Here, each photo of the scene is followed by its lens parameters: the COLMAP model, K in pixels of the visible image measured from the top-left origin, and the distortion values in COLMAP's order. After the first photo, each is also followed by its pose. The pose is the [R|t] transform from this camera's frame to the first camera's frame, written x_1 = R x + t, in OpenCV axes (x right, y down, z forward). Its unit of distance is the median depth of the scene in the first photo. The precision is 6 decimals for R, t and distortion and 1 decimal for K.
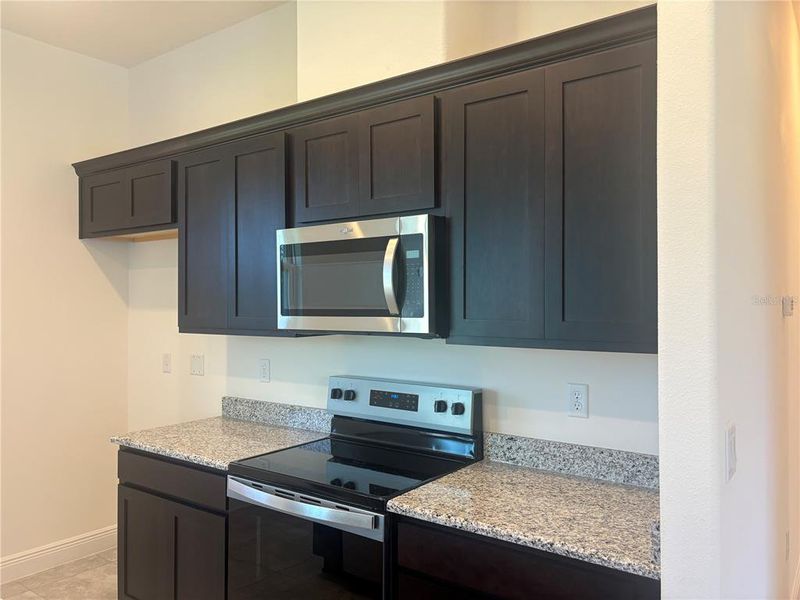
lens RADIAL K [[604.2, 0, 400.0], [0, 604.2, 300.0], [0, 0, 1]] dist [0.050570, -0.052666]
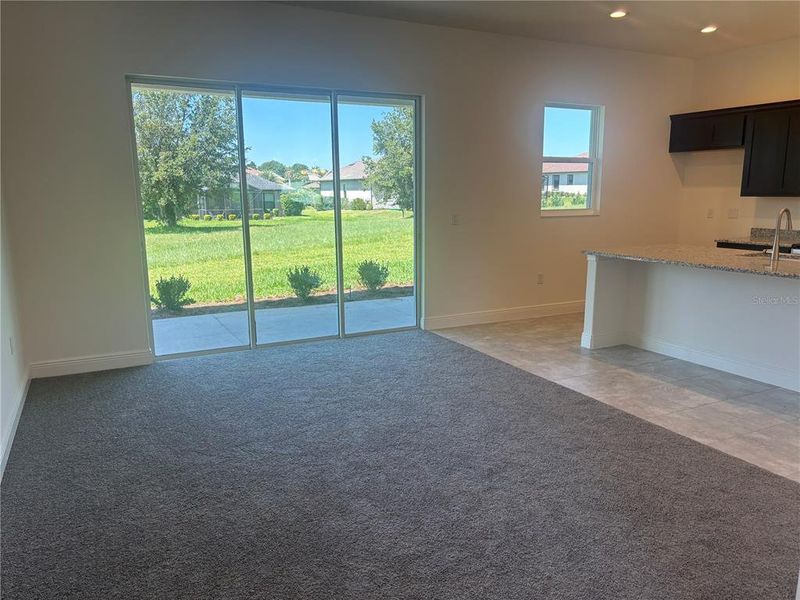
lens RADIAL K [[604.2, 0, 400.0], [0, 604.2, 300.0], [0, 0, 1]] dist [0.050570, -0.052666]
pose [[0.889659, 0.080469, -0.449479, -0.558704], [0.004500, 0.982757, 0.184846, 0.008823], [0.456603, -0.166473, 0.873957, -2.025083]]
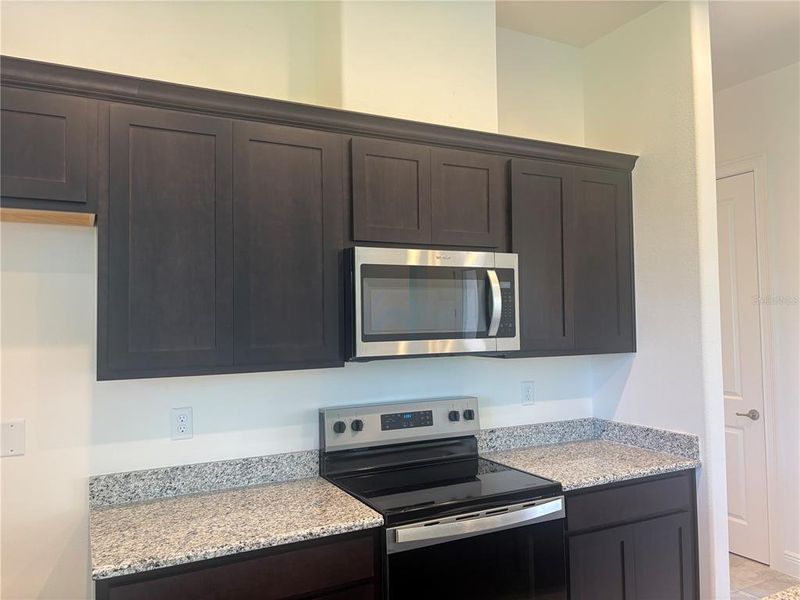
lens RADIAL K [[604.2, 0, 400.0], [0, 604.2, 300.0], [0, 0, 1]] dist [0.050570, -0.052666]
pose [[0.449437, 0.029515, 0.892824, -1.003085], [0.011594, 0.999177, -0.038867, -0.001060], [-0.893237, 0.027820, 0.448725, 0.562331]]
